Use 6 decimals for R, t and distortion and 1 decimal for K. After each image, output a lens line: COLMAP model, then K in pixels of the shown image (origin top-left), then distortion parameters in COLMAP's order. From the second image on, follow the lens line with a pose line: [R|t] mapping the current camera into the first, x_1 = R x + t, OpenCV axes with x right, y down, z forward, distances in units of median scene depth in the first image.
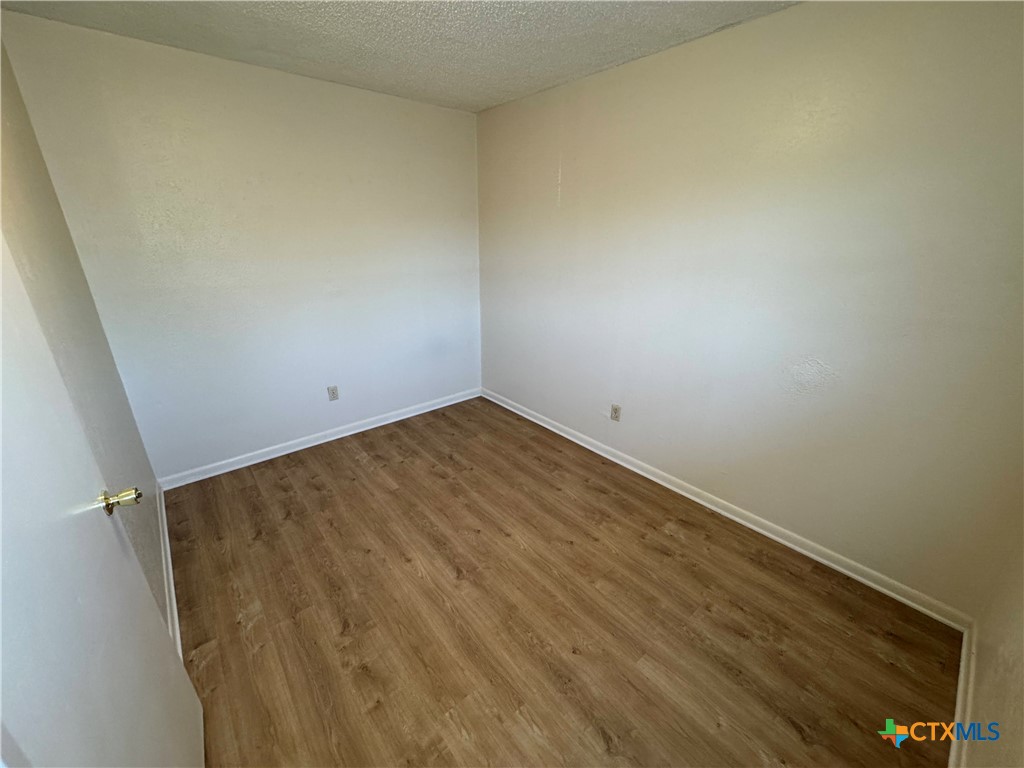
lens RADIAL K [[408.6, 0, 512.0], [0, 408.6, 384.0], [0, 0, 1]] dist [-0.004129, -0.000036]
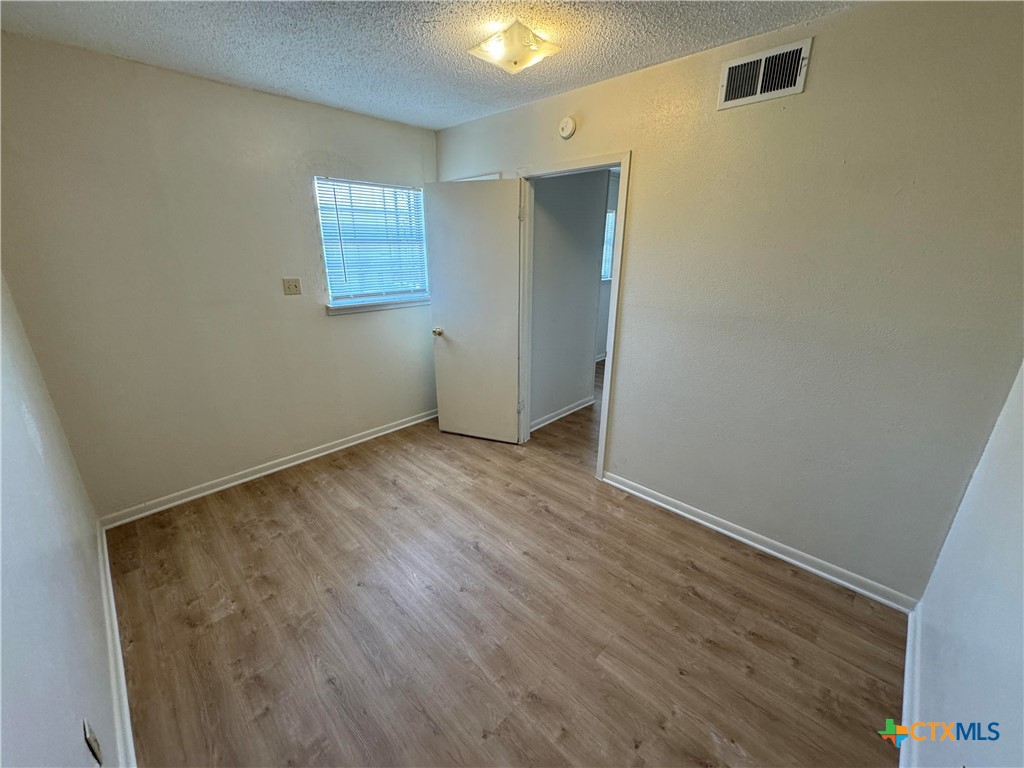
lens RADIAL K [[408.6, 0, 512.0], [0, 408.6, 384.0], [0, 0, 1]] dist [-0.004129, -0.000036]
pose [[-0.996207, 0.017858, -0.085161, -0.122633], [-0.040742, 0.769064, 0.637873, -0.540560], [0.076885, 0.638923, -0.765419, 1.400964]]
